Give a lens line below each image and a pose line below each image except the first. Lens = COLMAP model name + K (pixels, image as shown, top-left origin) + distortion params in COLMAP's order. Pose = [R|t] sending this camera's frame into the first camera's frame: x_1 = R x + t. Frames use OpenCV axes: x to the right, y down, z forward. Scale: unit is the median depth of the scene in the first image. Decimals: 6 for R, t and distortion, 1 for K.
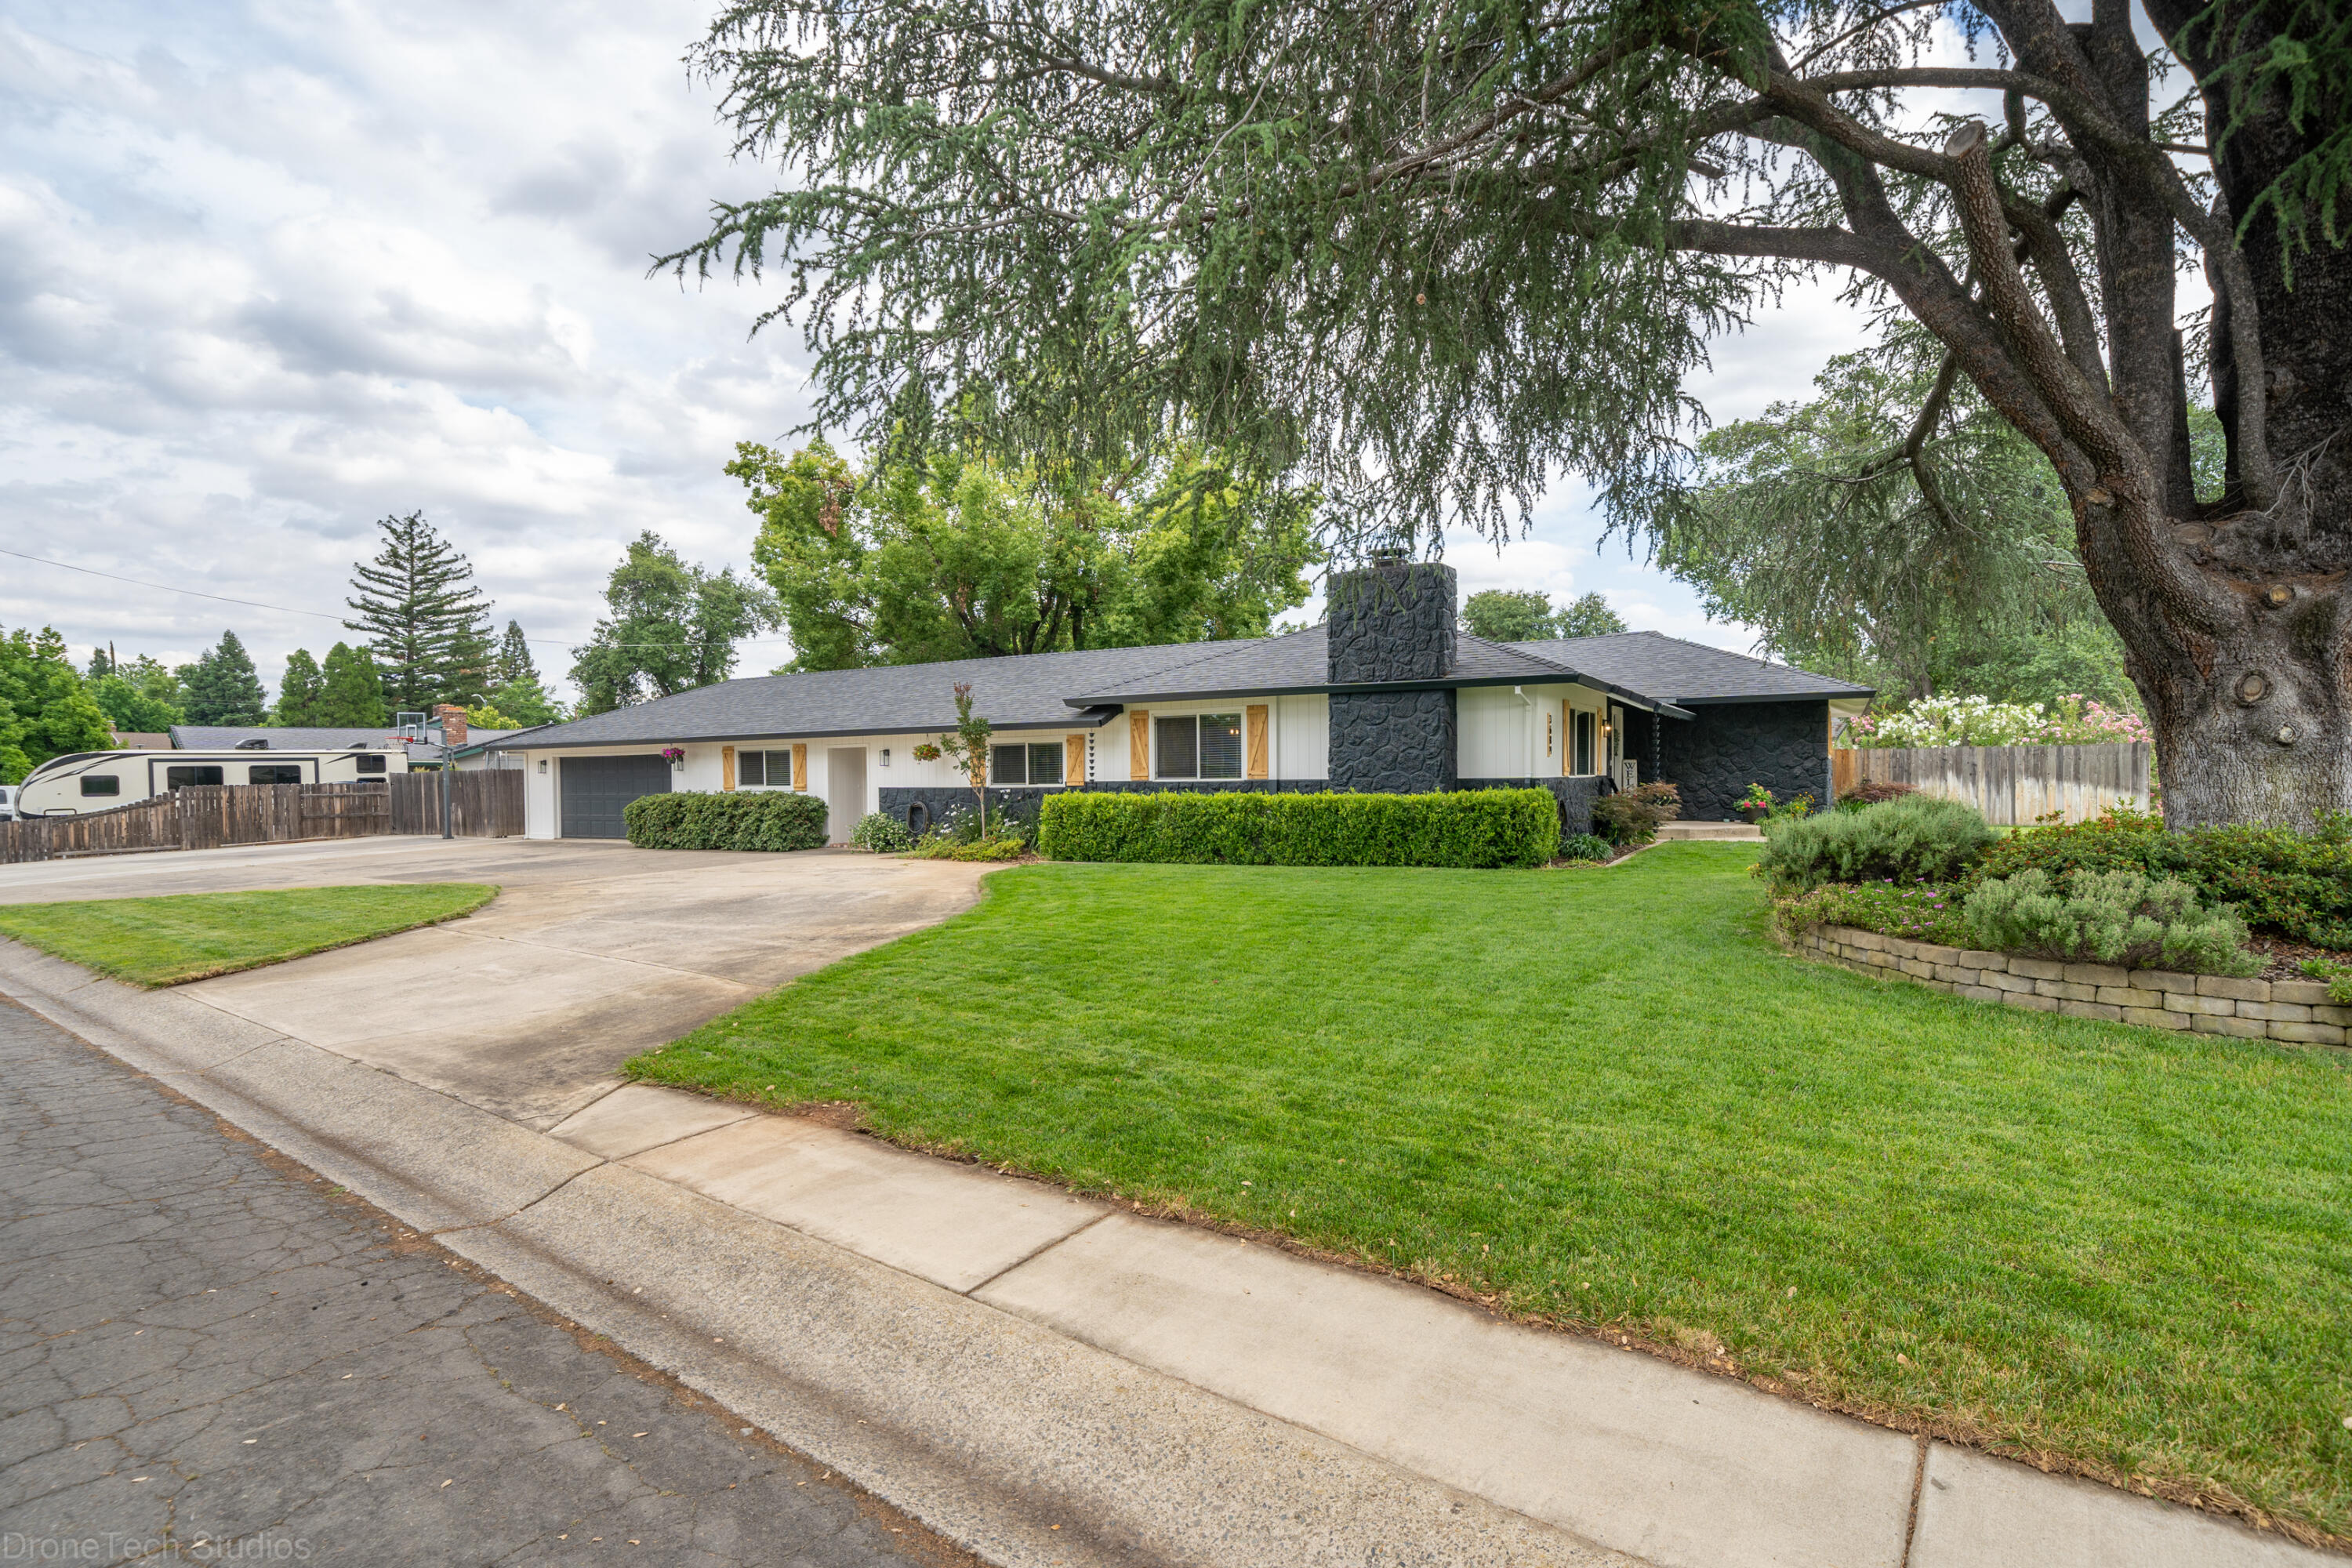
lens RADIAL K [[1133.0, 0, 1164.4], [0, 1133.0, 787.0], [0, 0, 1]] dist [0.001950, -0.000202]
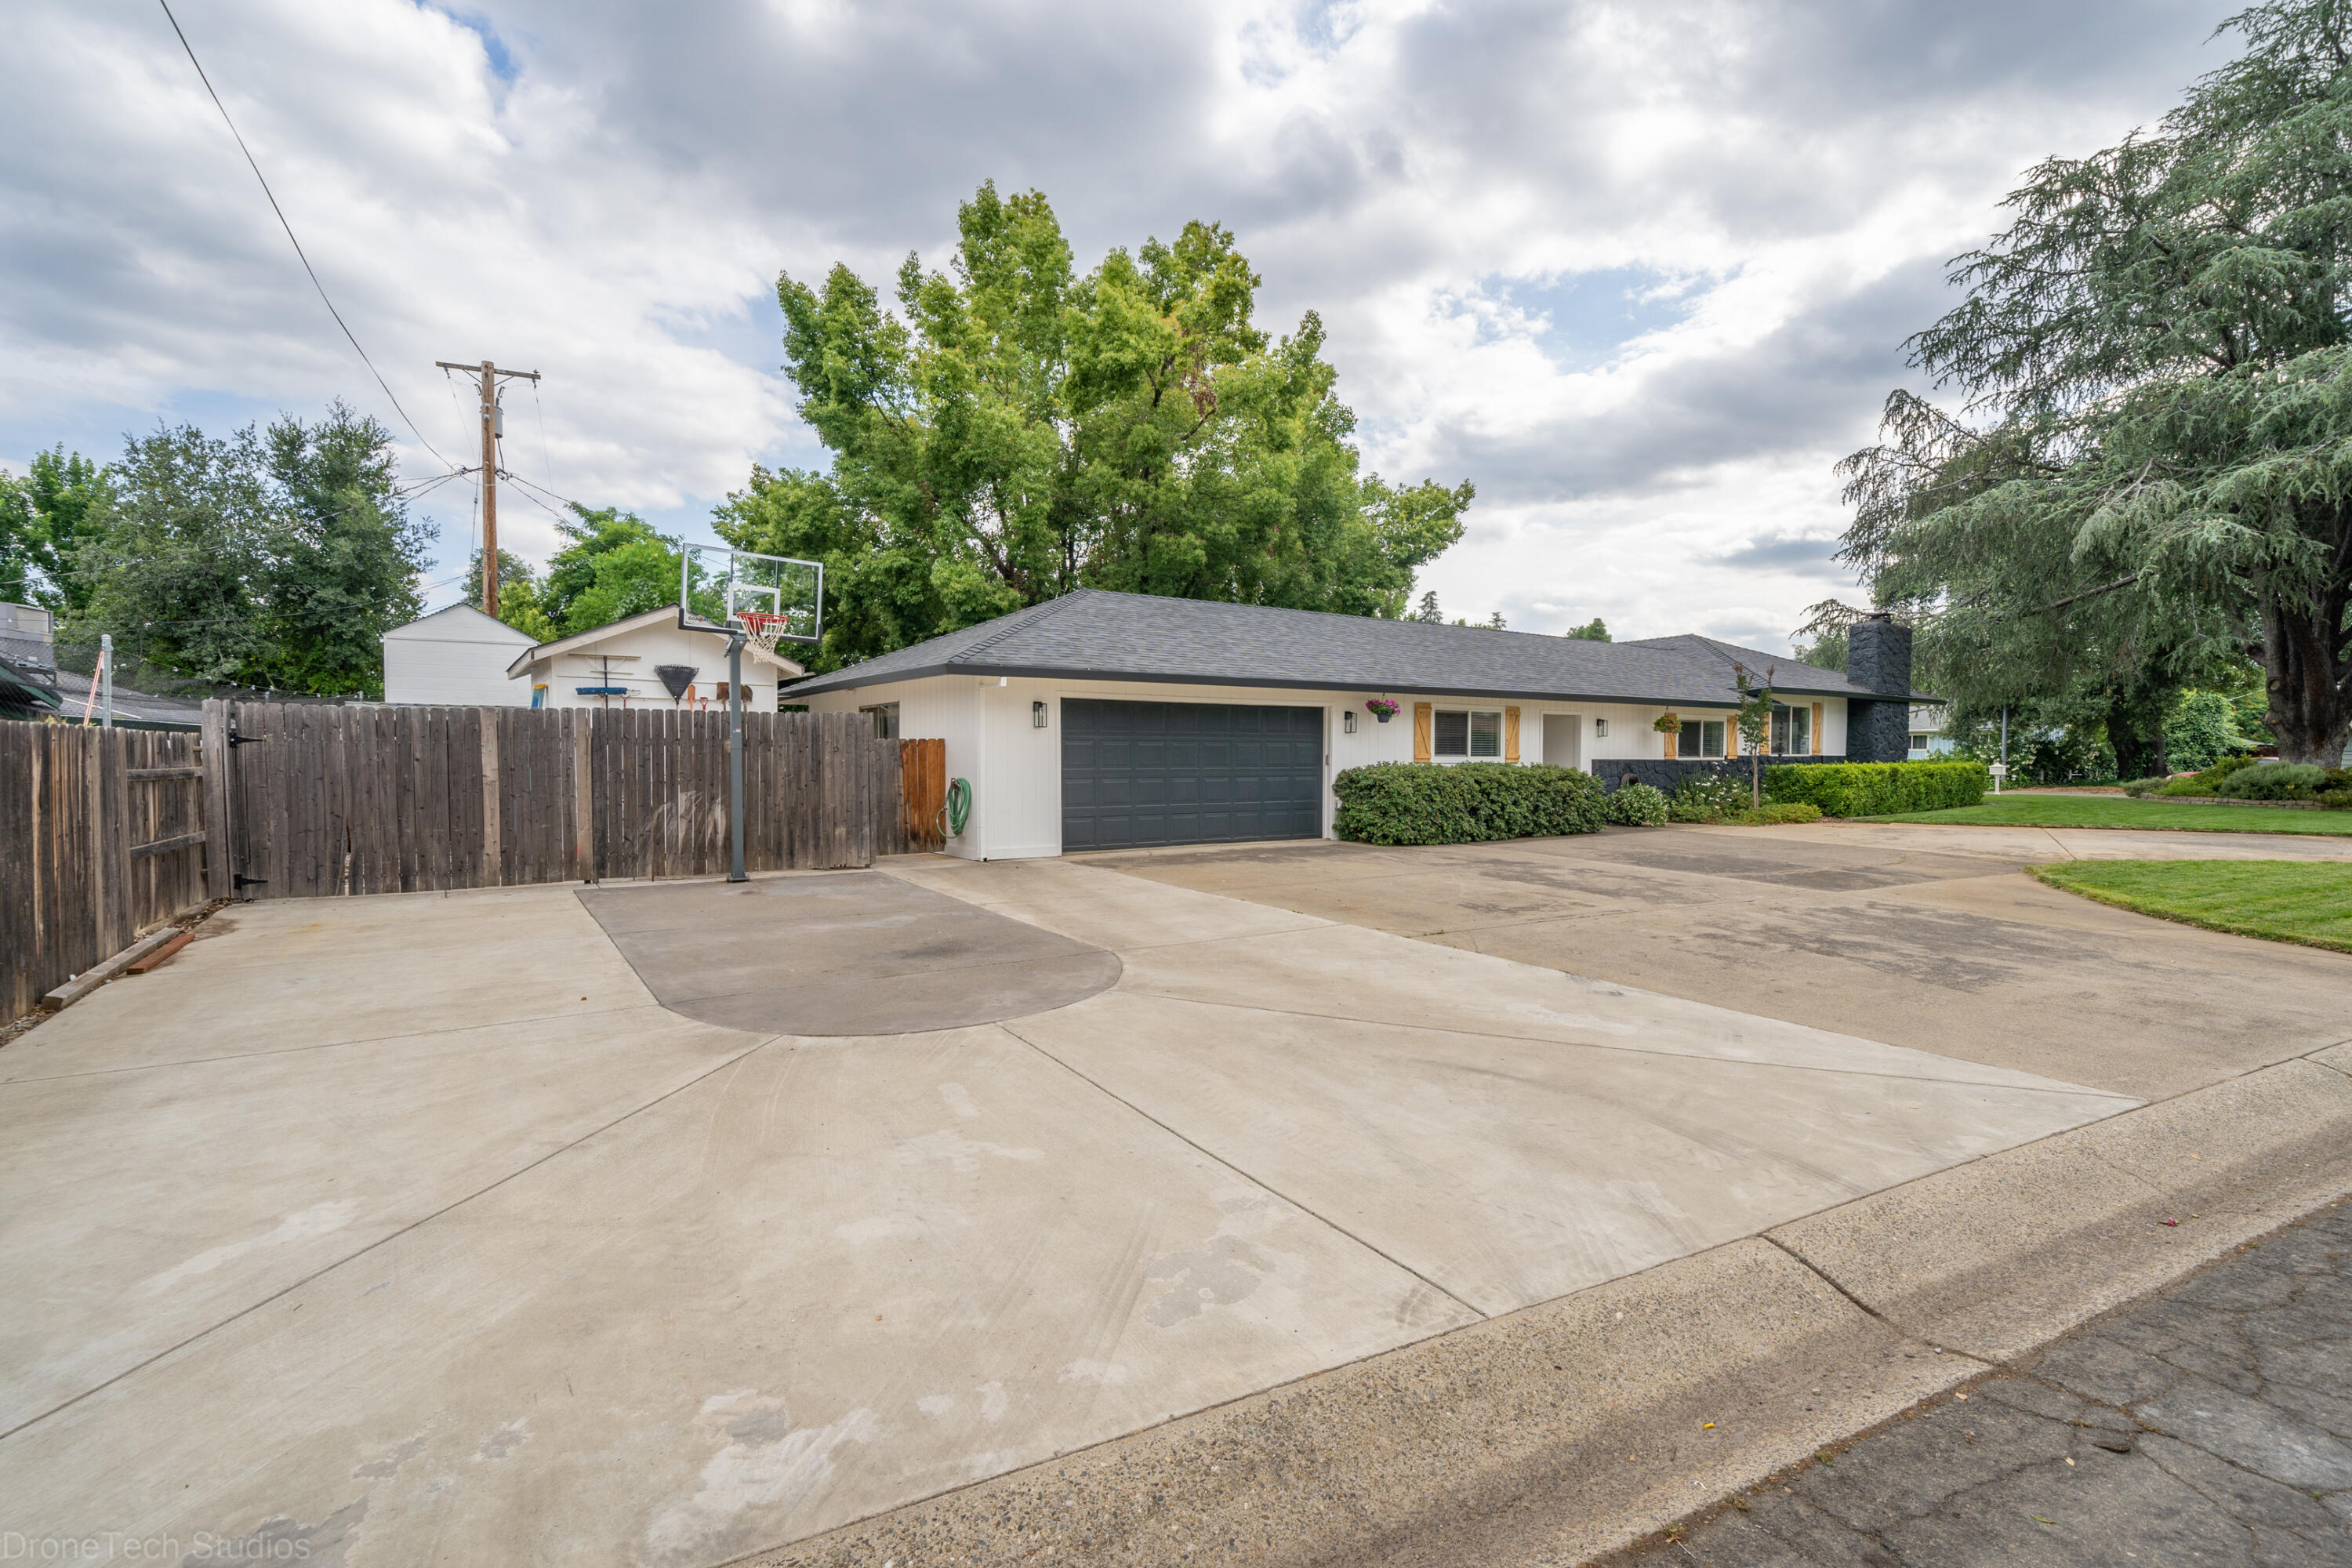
lens RADIAL K [[1105.6, 0, 1167.9], [0, 1105.6, 783.0], [0, 0, 1]] dist [0.000775, 0.000224]
pose [[0.436324, -0.000348, 0.899790, -1.112517], [0.012026, 0.999913, -0.005445, 0.018651], [-0.899709, 0.013197, 0.436290, 0.839665]]
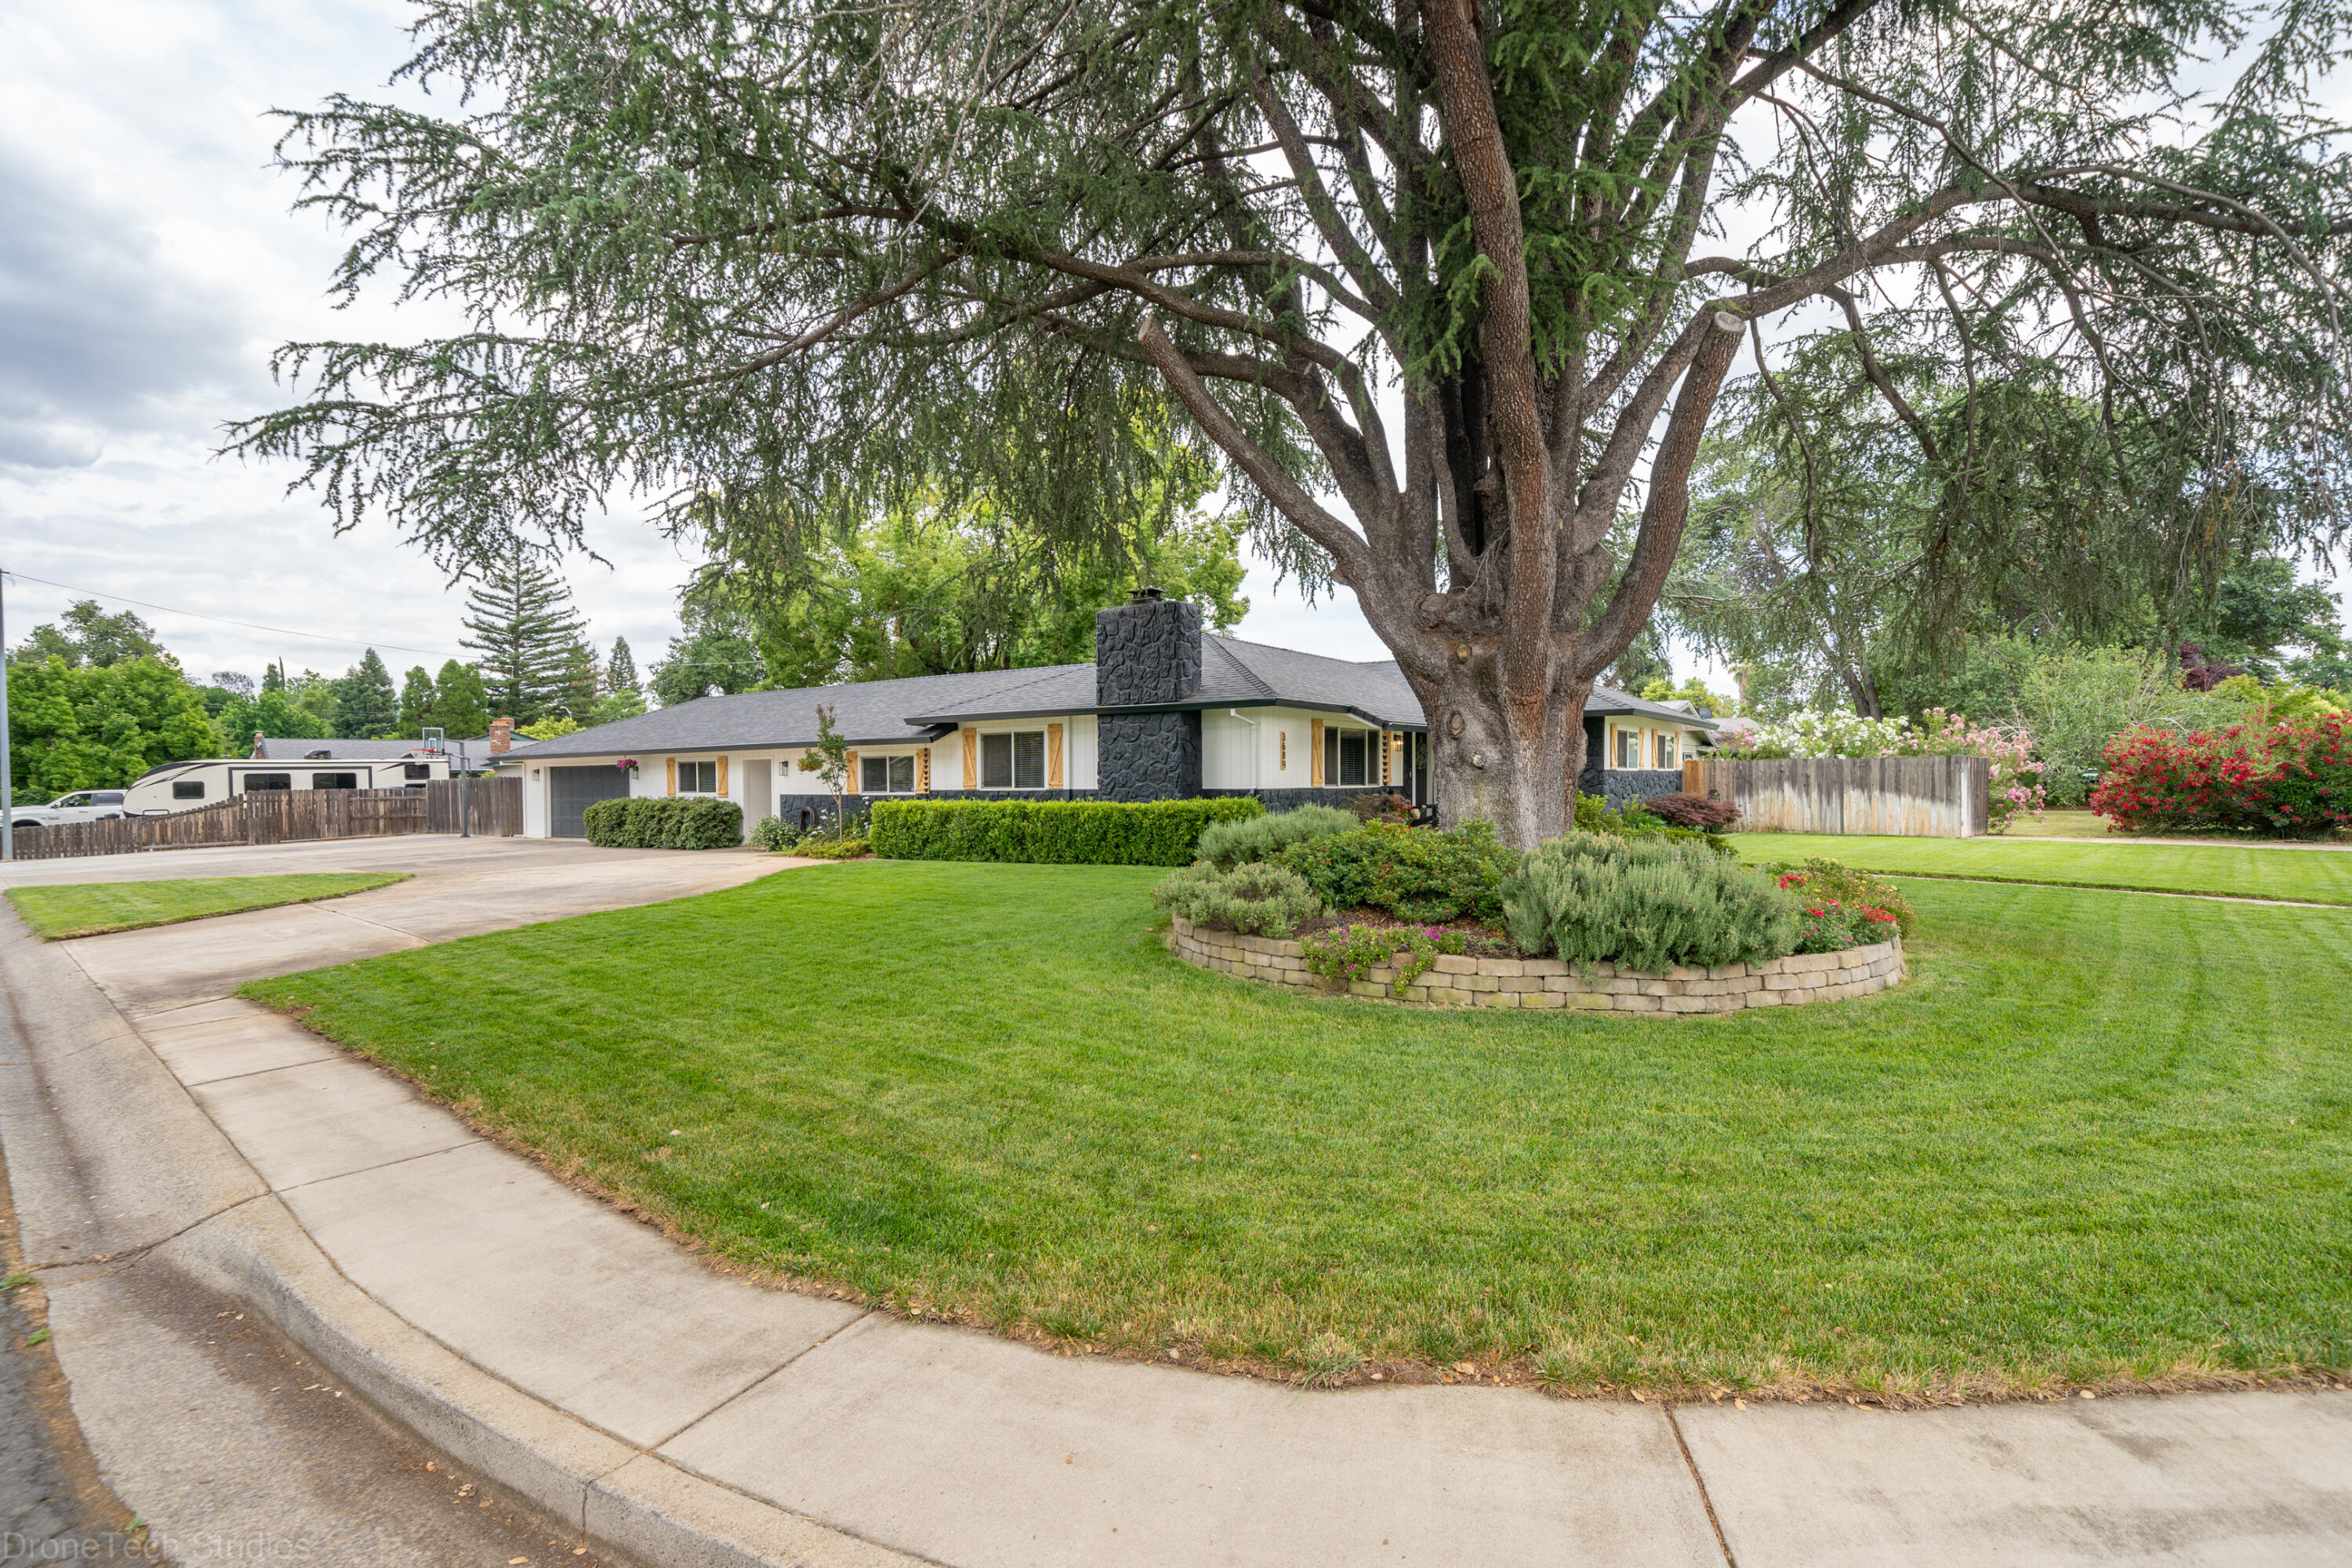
lens RADIAL K [[1133.0, 0, 1176.4], [0, 1133.0, 783.2], [0, 0, 1]] dist [0.001950, -0.000202]
pose [[0.995819, 0.002786, -0.091308, 0.229750], [-0.003571, 0.999958, -0.008438, -0.002452], [0.091281, 0.008729, 0.995787, -0.093869]]
